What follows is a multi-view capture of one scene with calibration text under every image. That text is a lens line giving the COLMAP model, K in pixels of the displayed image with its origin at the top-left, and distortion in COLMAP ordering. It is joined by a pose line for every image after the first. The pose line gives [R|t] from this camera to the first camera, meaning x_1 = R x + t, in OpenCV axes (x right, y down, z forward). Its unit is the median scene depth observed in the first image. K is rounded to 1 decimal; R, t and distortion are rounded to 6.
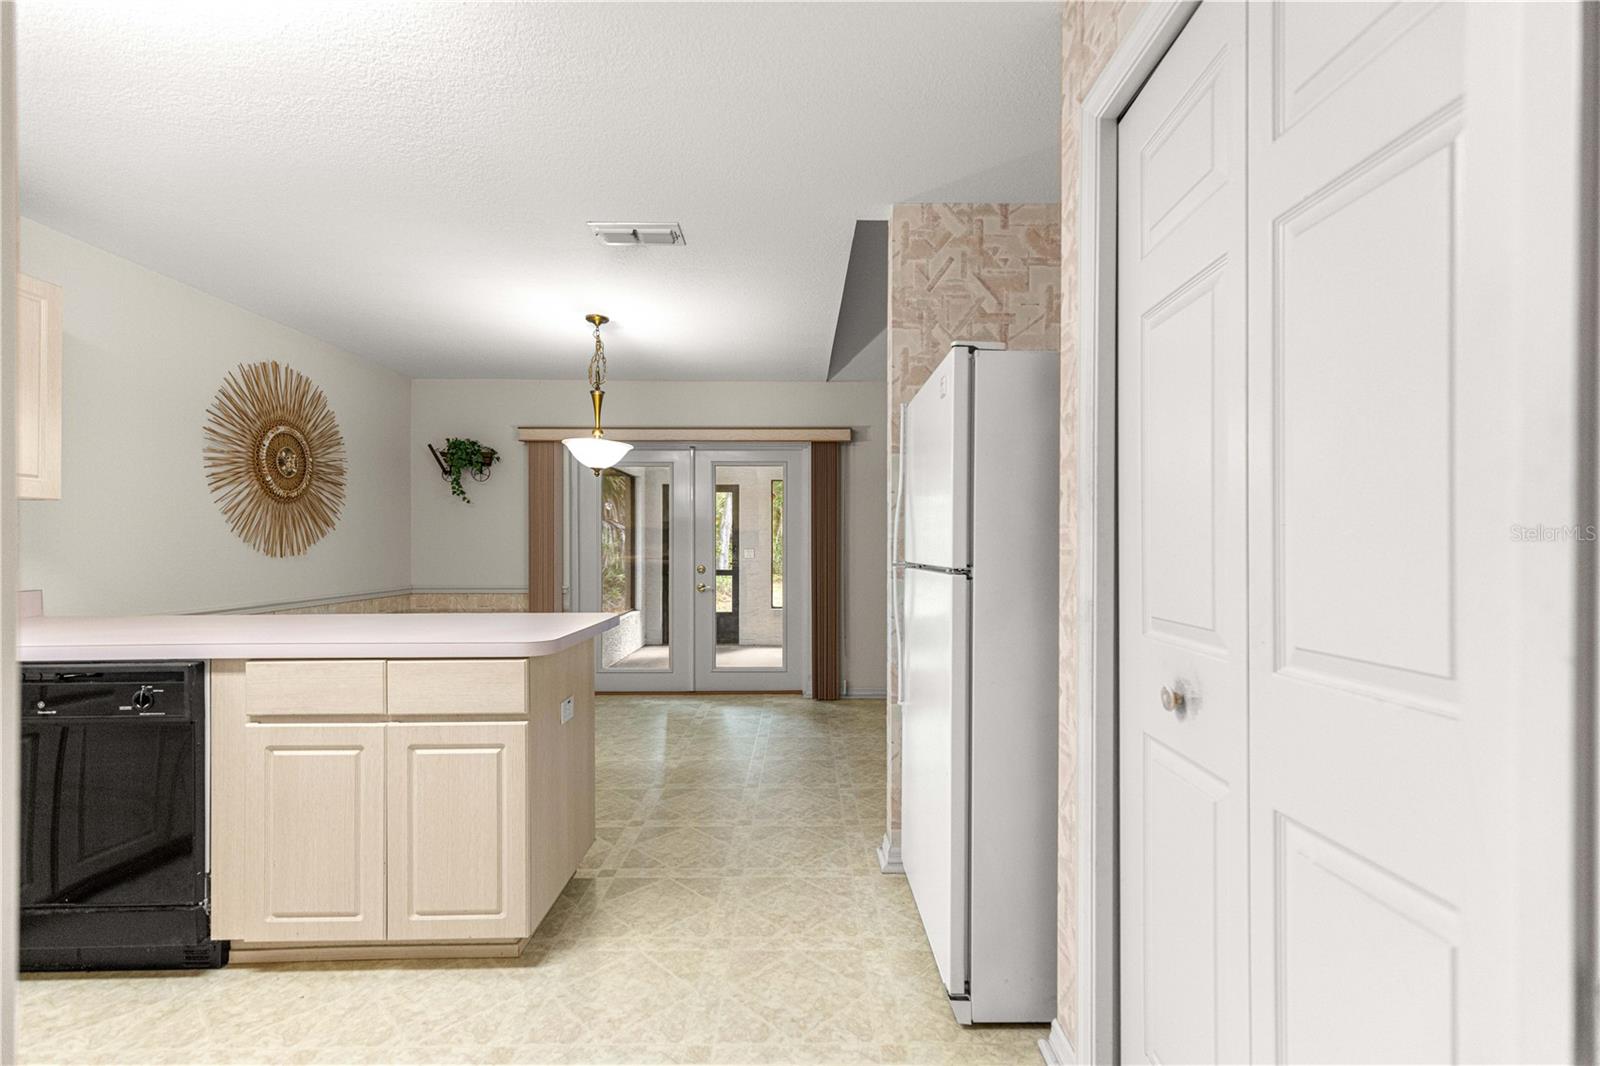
lens RADIAL K [[733.9, 0, 802.0], [0, 733.9, 543.7], [0, 0, 1]] dist [0.037606, 0.000155]
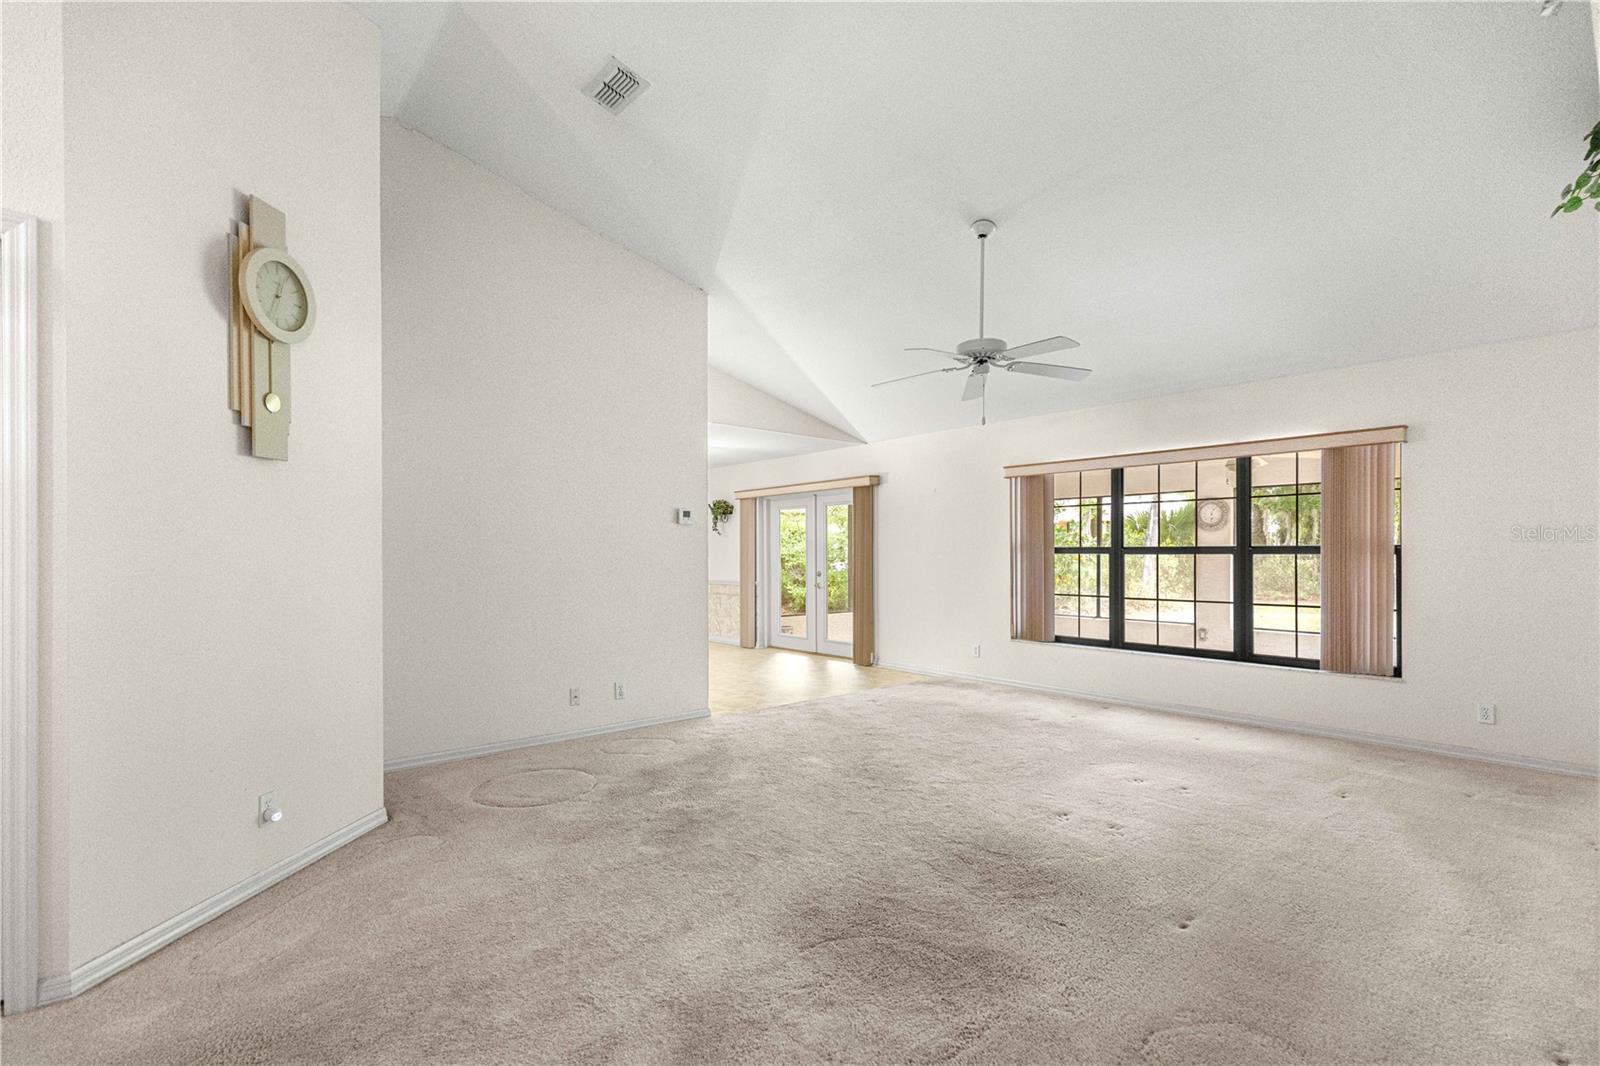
lens RADIAL K [[733.9, 0, 802.0], [0, 733.9, 543.7], [0, 0, 1]] dist [0.037606, 0.000155]
pose [[0.644420, -0.010841, -0.764595, 1.336370], [0.002186, 0.999922, -0.012335, -0.010220], [0.764669, 0.006278, 0.644393, -0.023318]]
